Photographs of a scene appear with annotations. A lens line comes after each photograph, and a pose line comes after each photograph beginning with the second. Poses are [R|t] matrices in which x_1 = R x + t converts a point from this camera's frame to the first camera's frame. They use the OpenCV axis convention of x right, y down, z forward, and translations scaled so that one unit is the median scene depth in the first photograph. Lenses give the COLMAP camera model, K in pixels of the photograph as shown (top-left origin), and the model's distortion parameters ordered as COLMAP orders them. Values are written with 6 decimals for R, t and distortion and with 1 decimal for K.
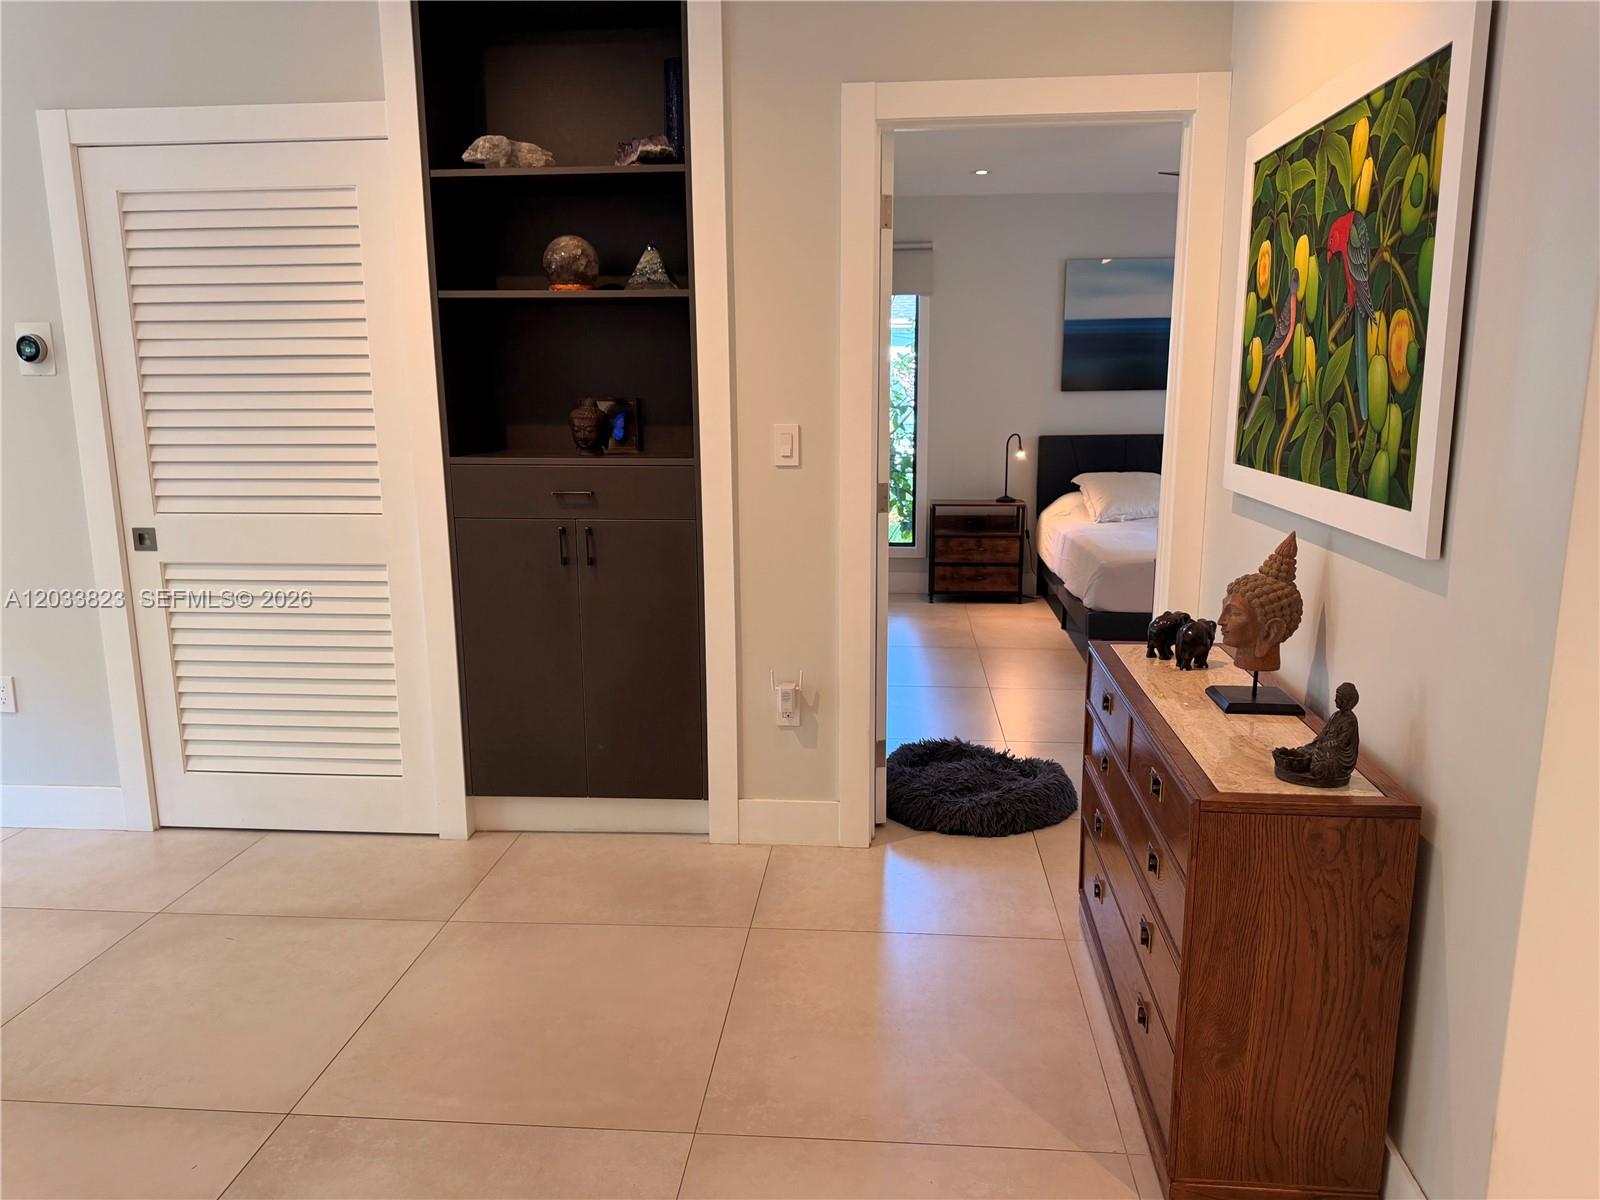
lens RADIAL K [[1146.5, 0, 797.9], [0, 1146.5, 614.3], [0, 0, 1]] dist [0.050903, -0.064907]
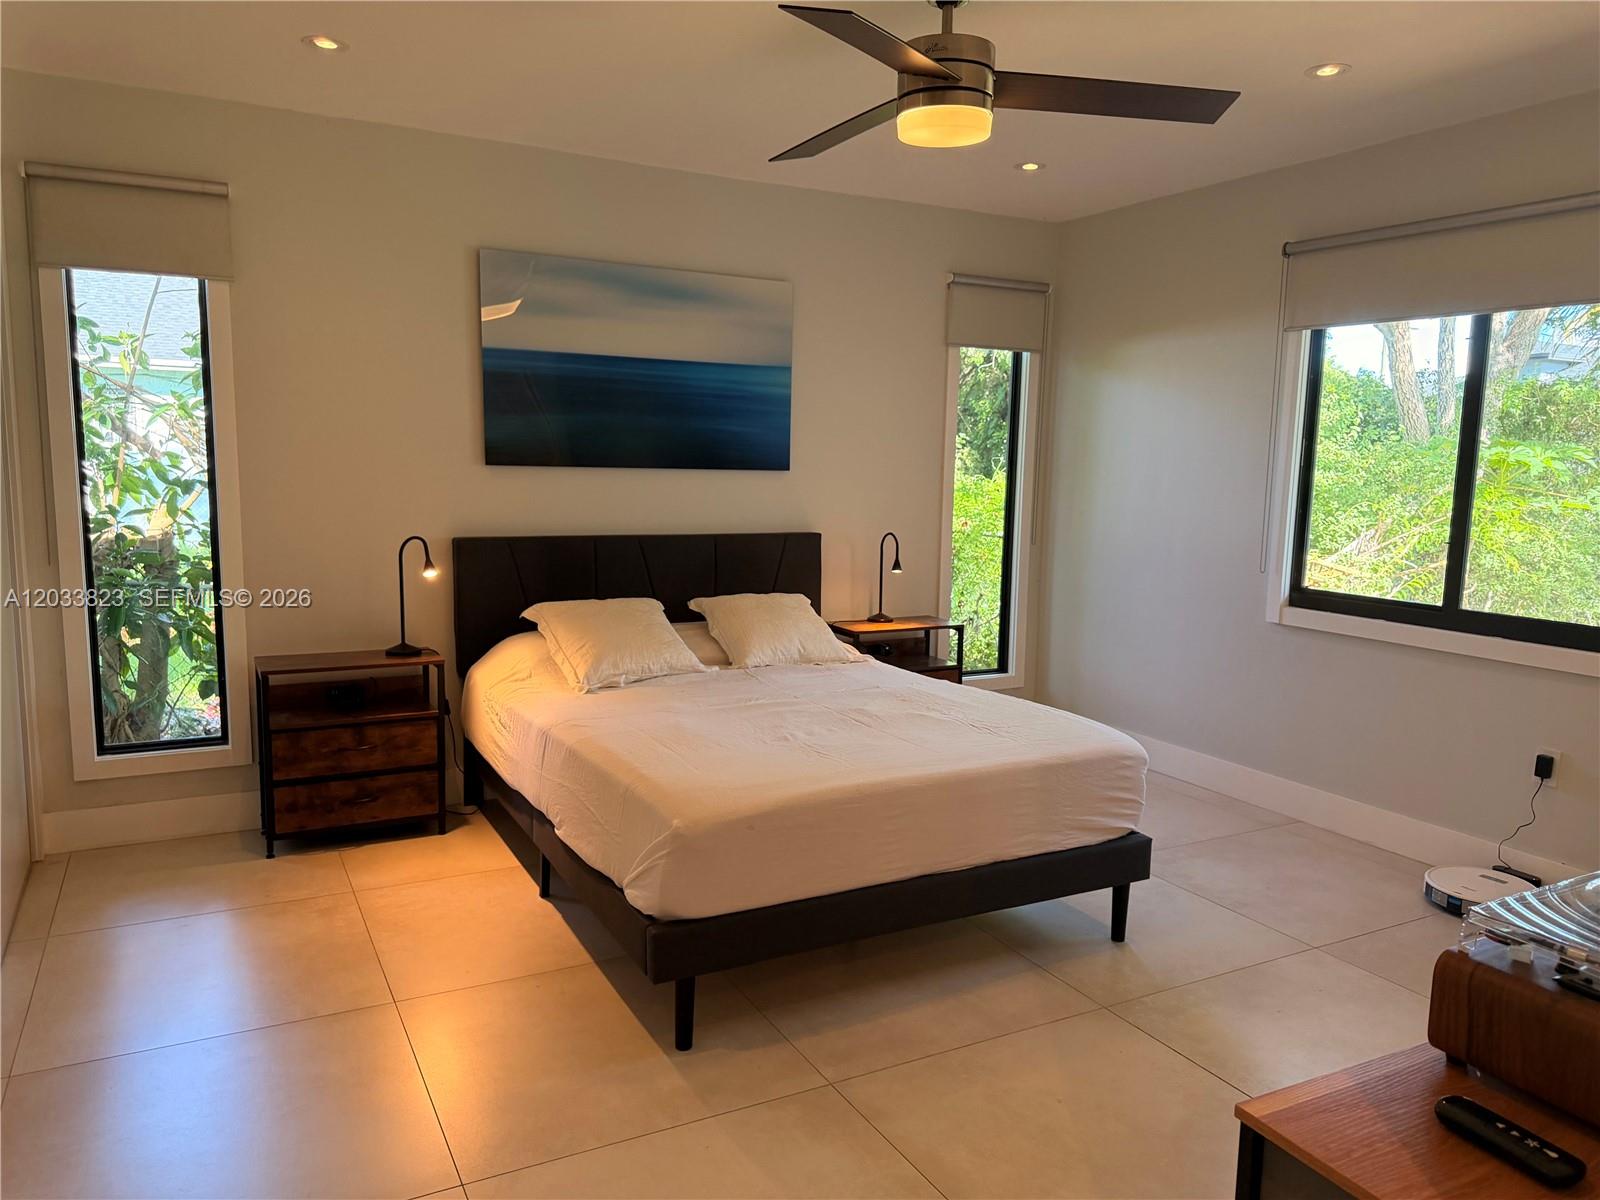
lens RADIAL K [[1126.3, 0, 798.8], [0, 1126.3, 603.1], [0, 0, 1]] dist [0.099849, -0.148512]
pose [[0.839370, -0.048830, 0.541363, 0.041891], [0.082442, 0.995871, -0.037998, -0.086509], [-0.537272, 0.076525, 0.839930, 0.424023]]
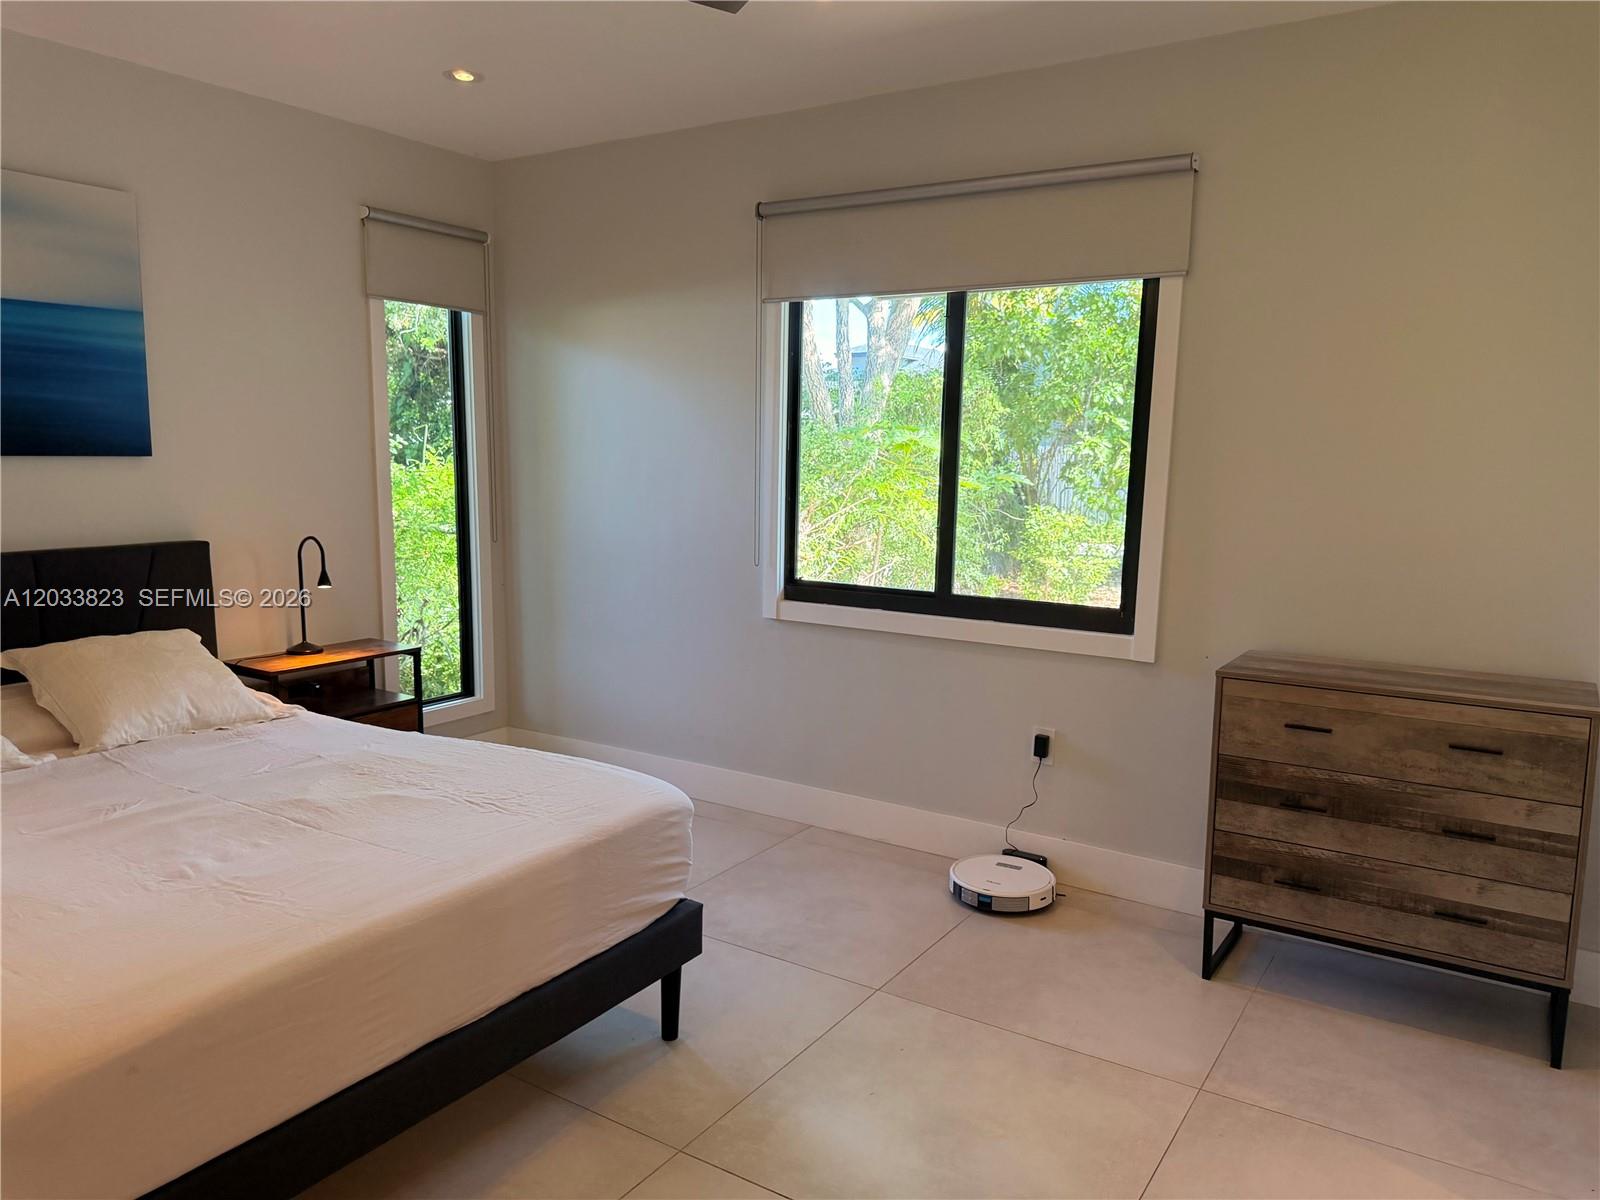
lens RADIAL K [[1126.3, 0, 798.8], [0, 1126.3, 603.1], [0, 0, 1]] dist [0.099849, -0.148512]
pose [[0.470600, -0.108010, 0.875711, 0.101508], [0.155457, 0.987103, 0.038208, -0.105418], [-0.868544, 0.118154, 0.481322, 0.519454]]
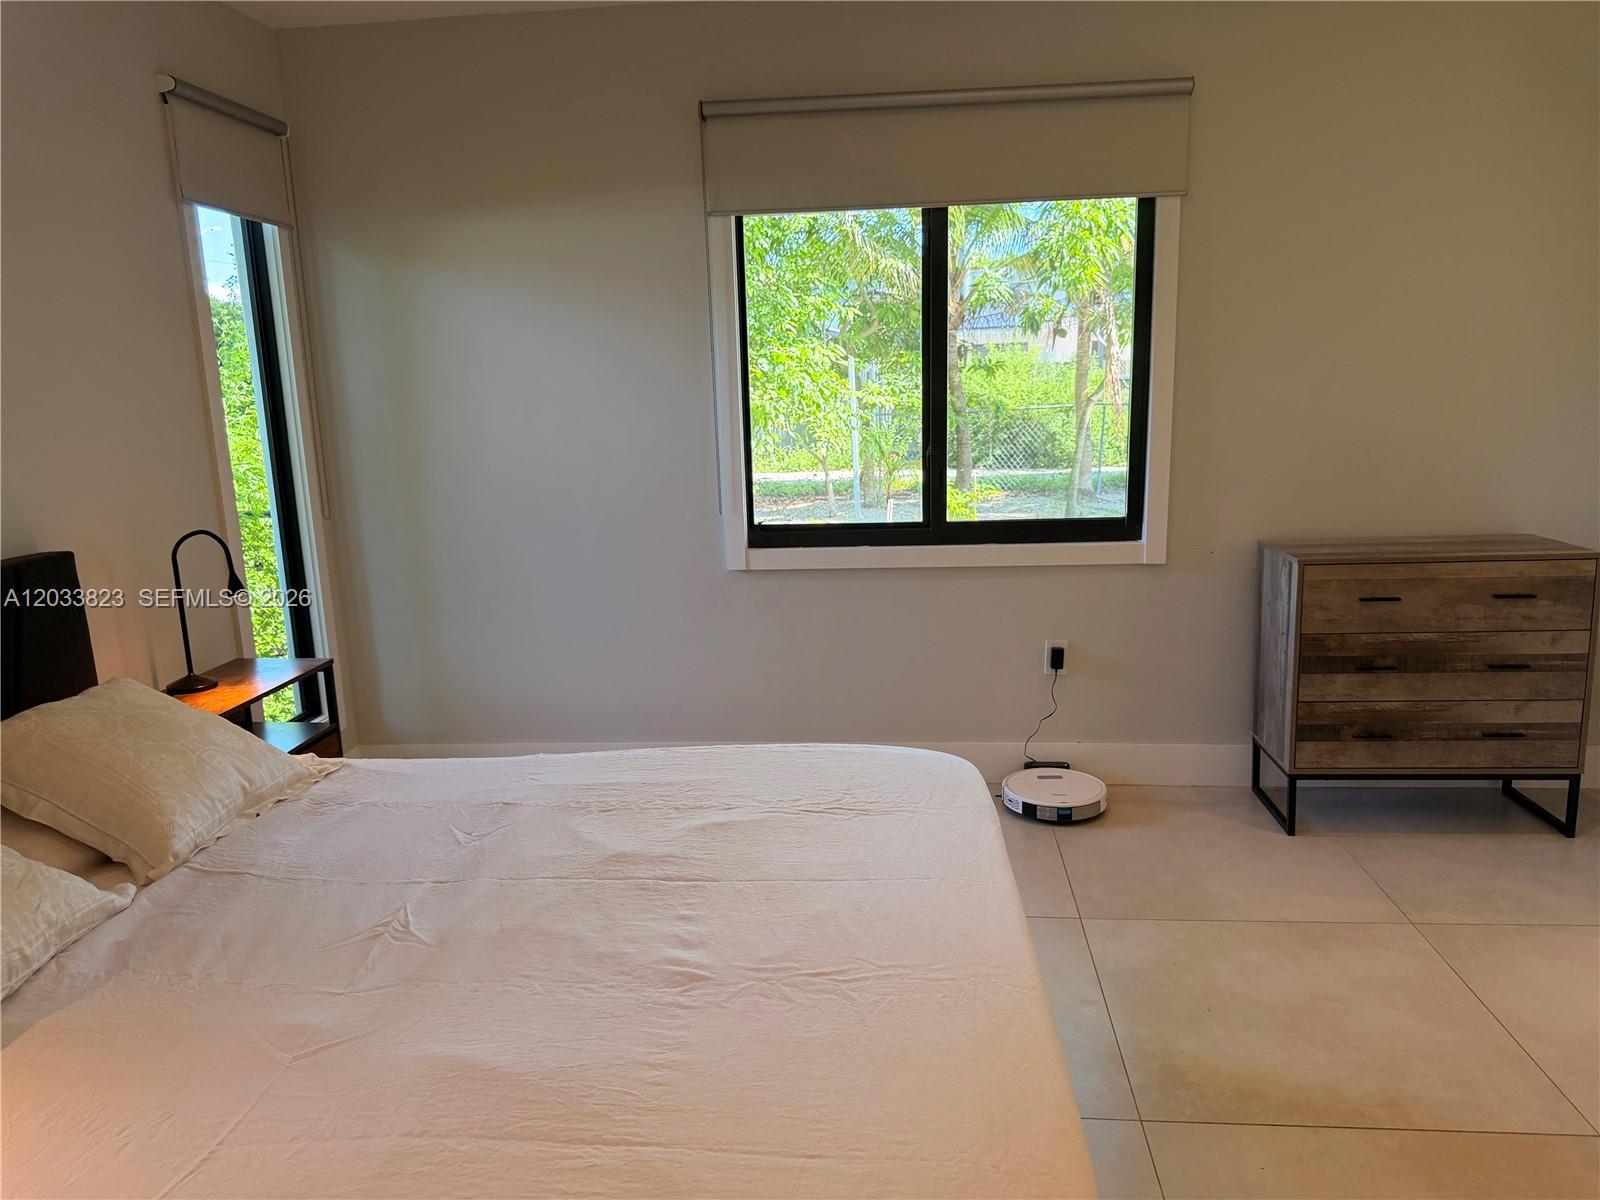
lens RADIAL K [[1126.3, 0, 798.8], [0, 1126.3, 603.1], [0, 0, 1]] dist [0.099849, -0.148512]
pose [[0.015611, -0.188879, 0.981876, 0.078166], [0.227357, 0.956943, 0.180468, -0.151354], [-0.973686, 0.220420, 0.057881, 0.752687]]
